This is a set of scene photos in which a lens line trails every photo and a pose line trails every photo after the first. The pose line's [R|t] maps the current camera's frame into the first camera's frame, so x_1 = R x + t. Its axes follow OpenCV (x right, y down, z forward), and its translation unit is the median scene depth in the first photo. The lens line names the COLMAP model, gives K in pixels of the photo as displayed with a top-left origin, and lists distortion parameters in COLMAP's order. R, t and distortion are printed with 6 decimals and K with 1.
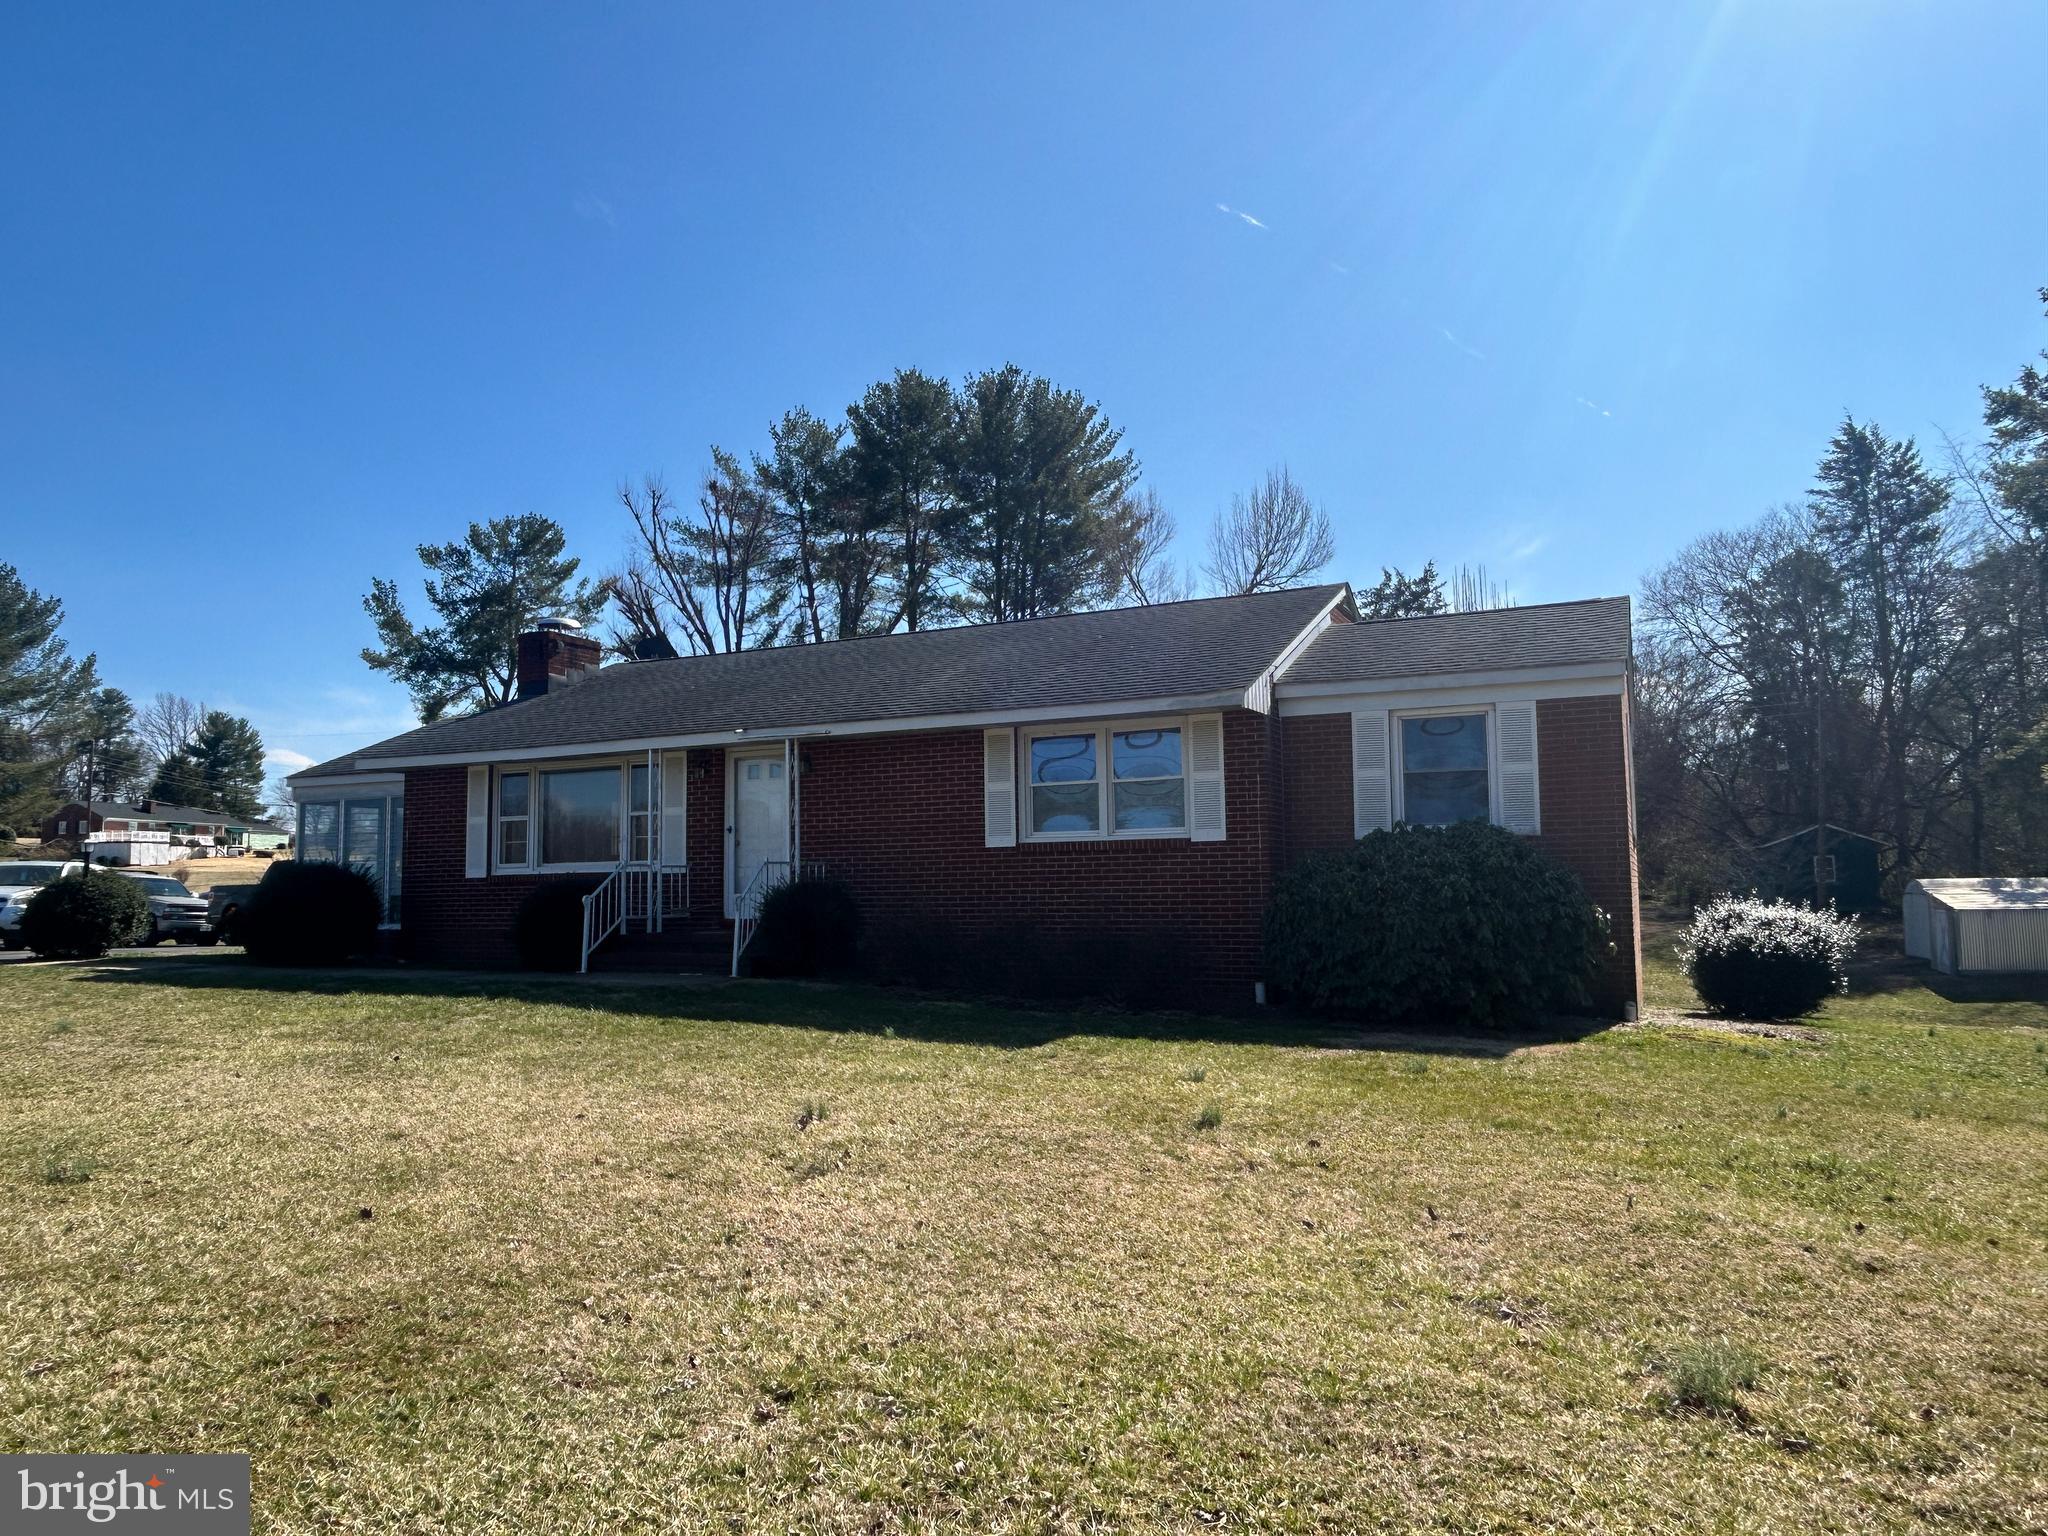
lens RADIAL K [[1342.7, 0, 1016.0], [0, 1342.7, 778.6], [0, 0, 1]] dist [0.000869, -0.001589]
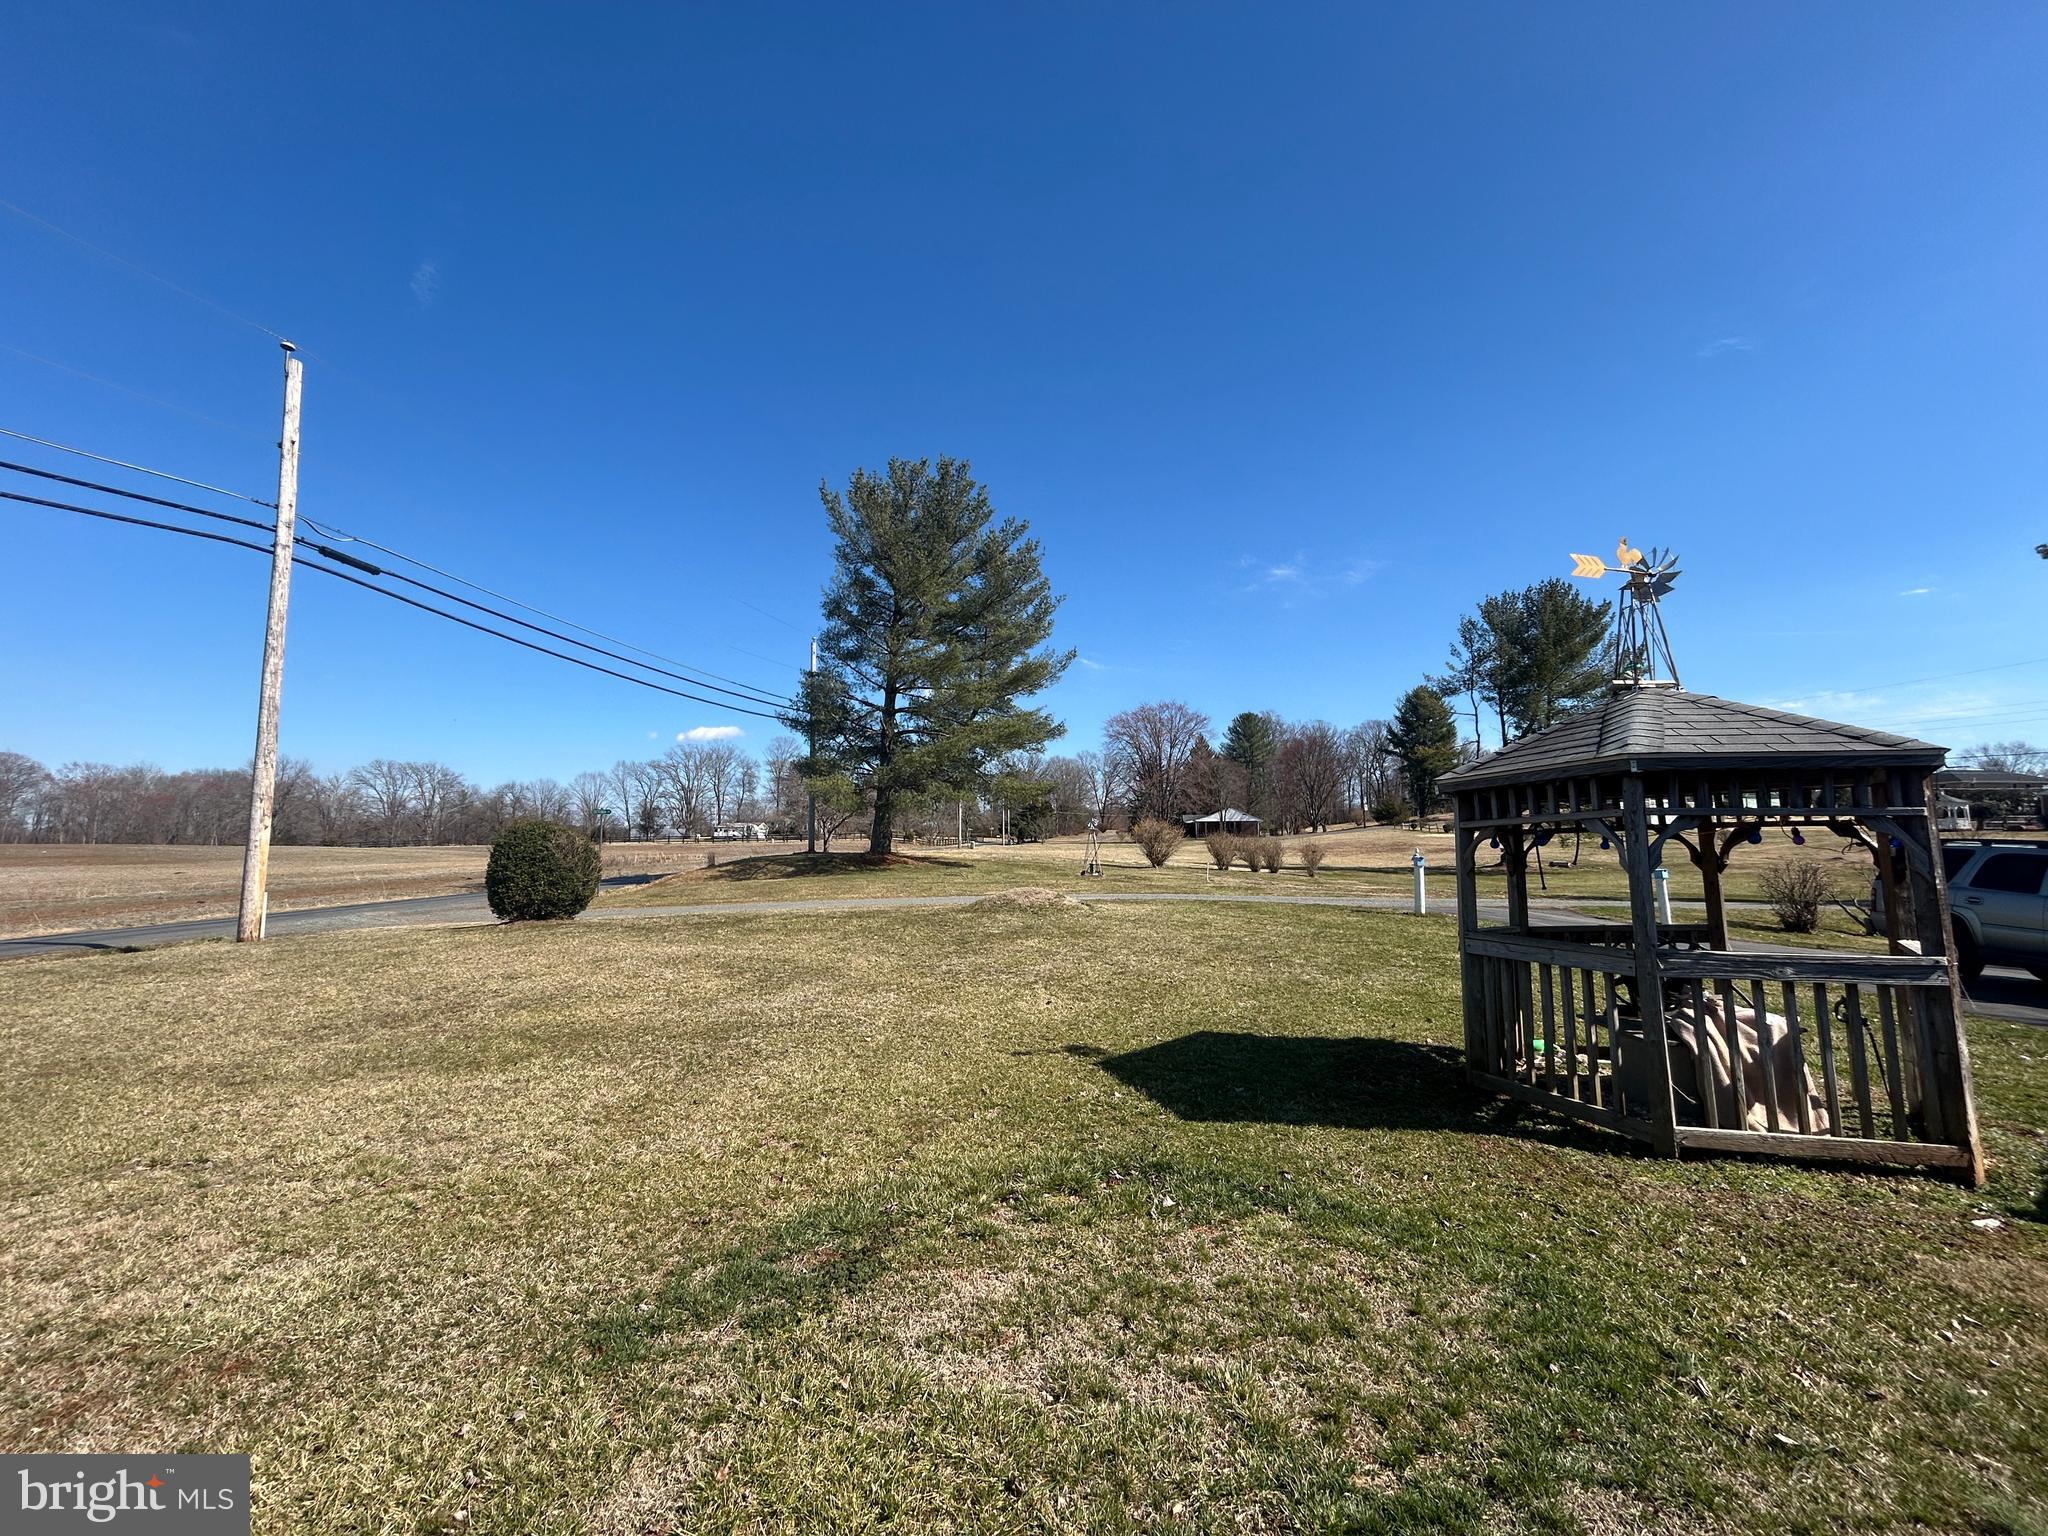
lens RADIAL K [[832.4, 0, 1020.9], [0, 832.4, 750.3], [0, 0, 1]] dist [-0.005908, 0.004106]
pose [[0.371722, -0.098645, -0.923088, -0.329481], [0.073878, 0.994328, -0.076507, 0.017627], [0.925400, -0.039757, 0.376901, 0.327116]]
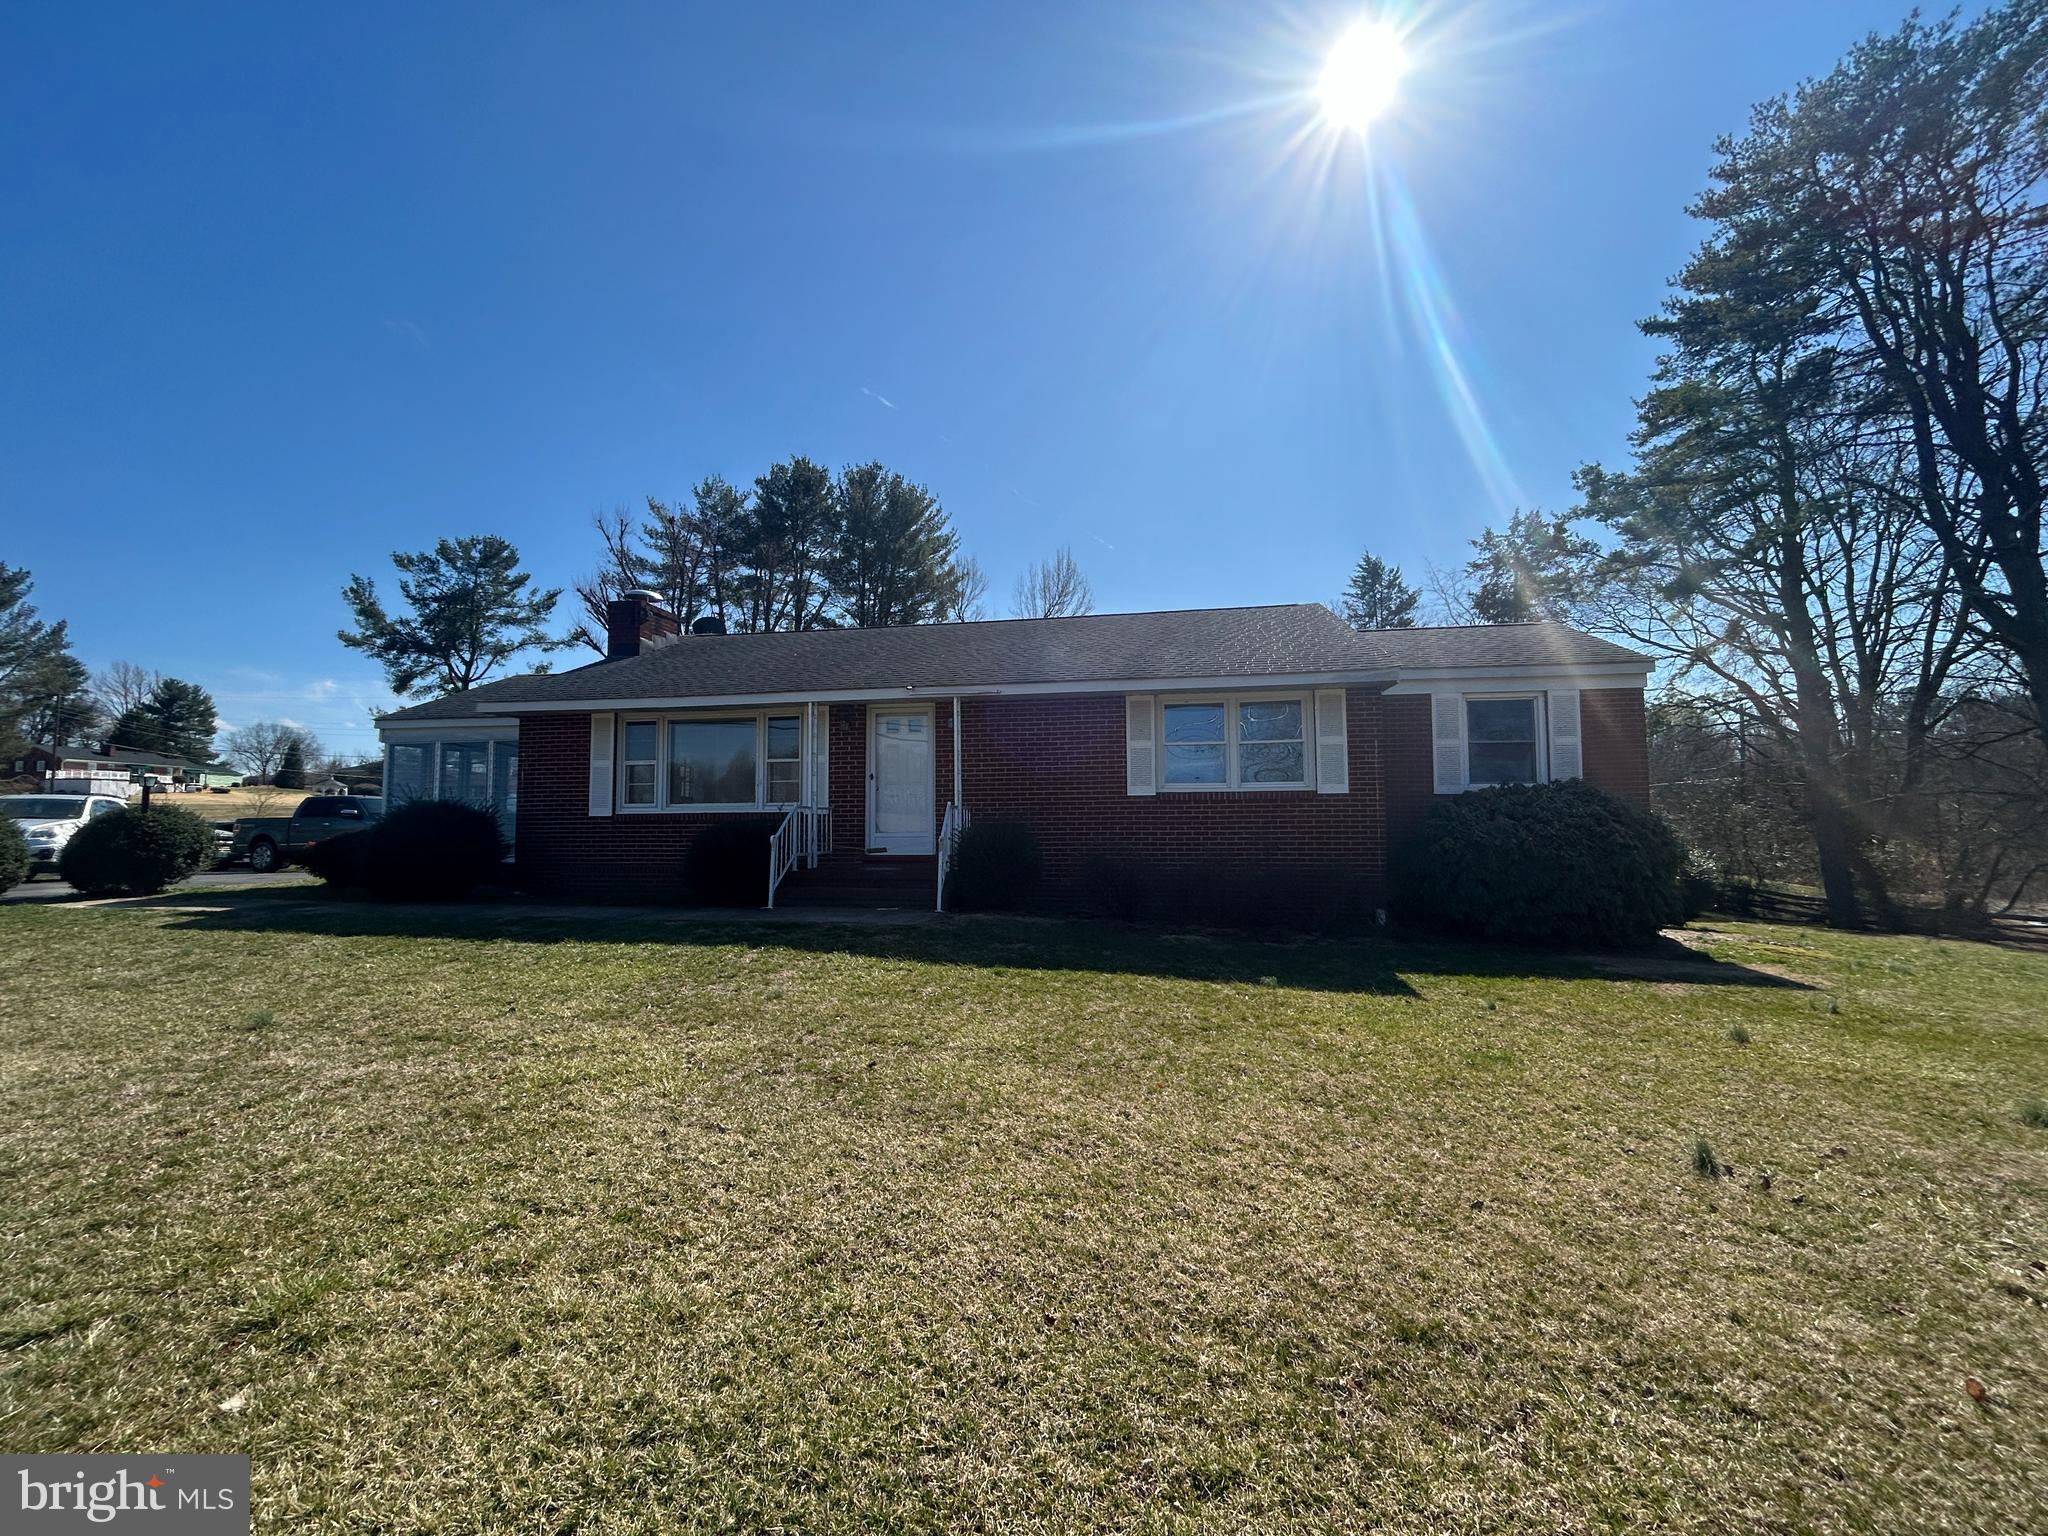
lens RADIAL K [[832.4, 0, 1019.8], [0, 832.4, 766.2], [0, 0, 1]] dist [-0.005908, 0.004106]
pose [[0.964508, 0.023854, 0.262974, -0.083403], [-0.027978, 0.999537, 0.011948, 0.005202], [-0.262567, -0.018882, 0.964729, 0.086419]]
